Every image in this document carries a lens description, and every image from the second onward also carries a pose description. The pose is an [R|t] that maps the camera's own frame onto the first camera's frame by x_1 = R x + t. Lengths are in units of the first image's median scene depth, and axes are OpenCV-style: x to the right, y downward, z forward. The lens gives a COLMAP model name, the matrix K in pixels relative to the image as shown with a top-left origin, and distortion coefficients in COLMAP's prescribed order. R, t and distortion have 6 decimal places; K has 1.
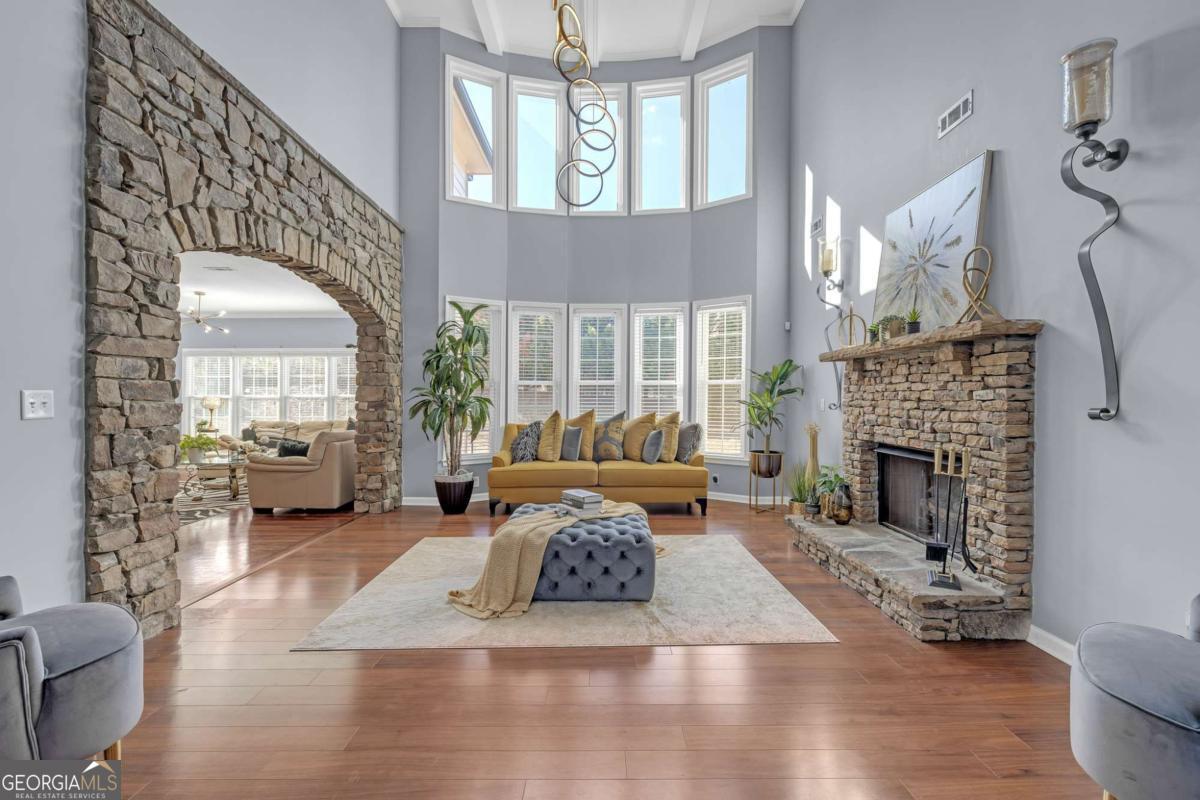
lens RADIAL K [[510.2, 0, 596.6], [0, 510.2, 397.1], [0, 0, 1]] dist [0.001486, 0.000951]
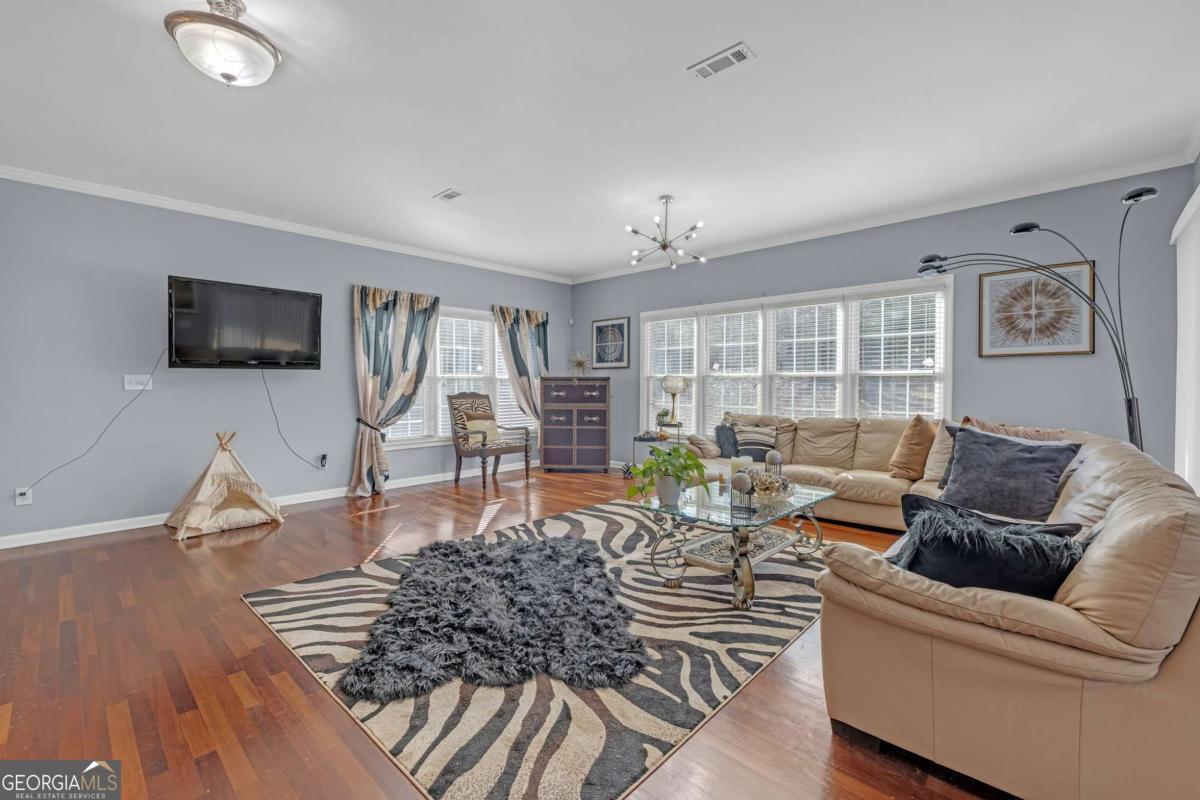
lens RADIAL K [[516.7, 0, 599.9], [0, 516.7, 391.4], [0, 0, 1]] dist [0.000647, 0.000080]
pose [[0.733439, 0.014007, -0.679611, -0.351724], [0.007054, 0.999577, 0.028215, -0.000237], [0.679718, -0.025488, 0.733030, 0.418231]]
